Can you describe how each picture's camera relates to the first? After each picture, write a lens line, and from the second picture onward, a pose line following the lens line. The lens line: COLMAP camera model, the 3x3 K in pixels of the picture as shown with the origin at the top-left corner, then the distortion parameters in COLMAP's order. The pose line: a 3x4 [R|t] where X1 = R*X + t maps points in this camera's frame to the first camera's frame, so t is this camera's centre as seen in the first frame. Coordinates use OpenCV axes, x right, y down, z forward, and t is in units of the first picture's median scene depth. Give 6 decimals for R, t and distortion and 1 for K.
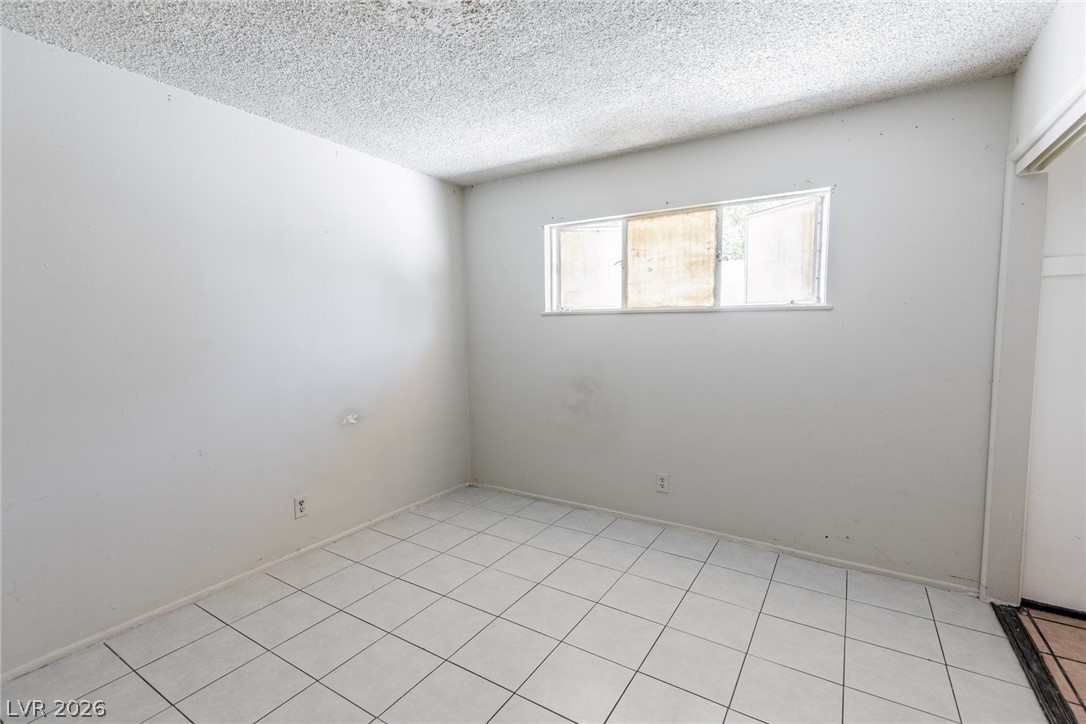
lens RADIAL K [[487.8, 0, 547.7], [0, 487.8, 362.6], [0, 0, 1]] dist [0.007360, -0.000217]
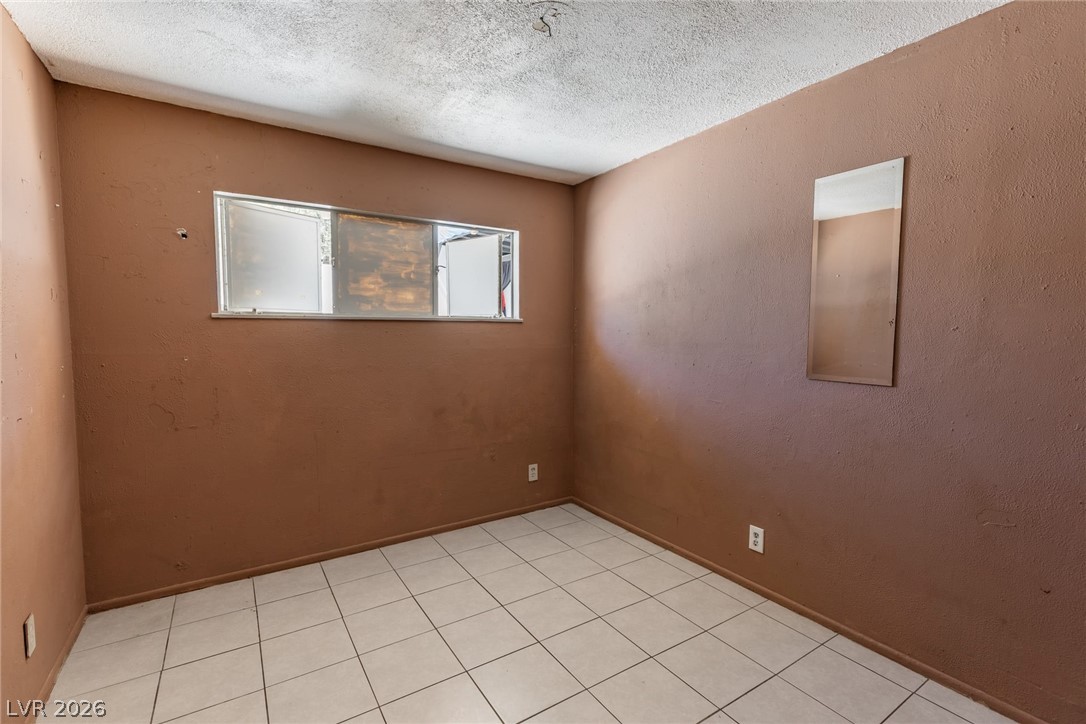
lens RADIAL K [[487.2, 0, 543.6], [0, 487.2, 345.2], [0, 0, 1]] dist [-0.008642, -0.000157]
pose [[0.415655, -0.017569, 0.909353, -0.509621], [0.062118, 0.998027, -0.009111, -0.028489], [-0.907399, 0.060274, 0.415926, 0.342964]]
